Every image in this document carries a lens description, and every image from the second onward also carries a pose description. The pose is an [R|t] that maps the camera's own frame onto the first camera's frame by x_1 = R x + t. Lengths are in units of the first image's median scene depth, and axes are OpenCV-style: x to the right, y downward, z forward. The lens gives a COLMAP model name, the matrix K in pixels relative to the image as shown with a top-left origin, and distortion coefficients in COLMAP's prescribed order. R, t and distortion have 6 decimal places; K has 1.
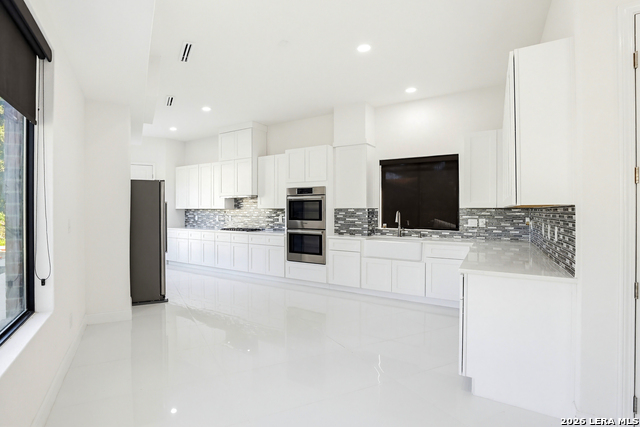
lens RADIAL K [[296.1, 0, 291.9], [0, 296.1, 215.4], [0, 0, 1]] dist [-0.038620, 0.000957]
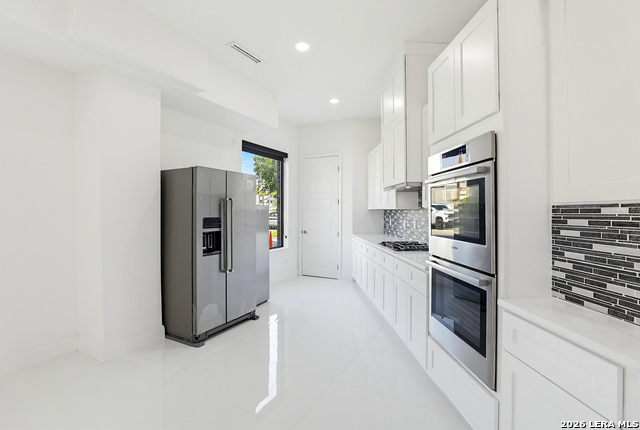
lens RADIAL K [[308.5, 0, 321.0], [0, 308.5, 211.2], [0, 0, 1]] dist [-0.002412, -0.000050]
pose [[0.592837, -0.000537, -0.805322, 0.252887], [-0.014120, 0.999839, -0.011062, -0.011238], [0.805199, 0.017929, 0.592734, 0.646263]]
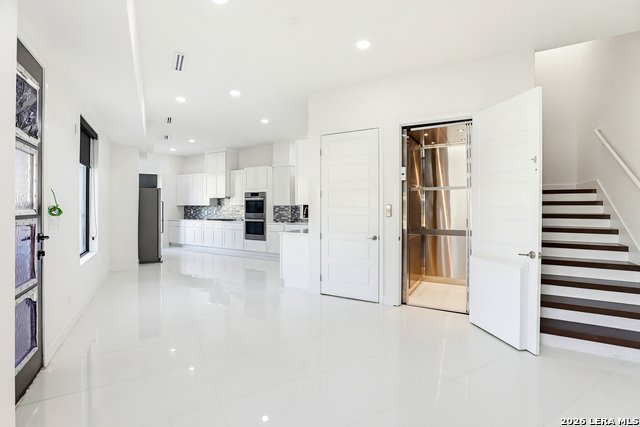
lens RADIAL K [[285.6, 0, 323.3], [0, 285.6, 208.7], [0, 0, 1]] dist [0.001912, 0.000144]
pose [[0.999013, 0.001349, 0.044388, 0.345632], [-0.000909, 0.999950, -0.009945, 0.008279], [-0.044400, 0.009895, 0.998965, -0.546316]]
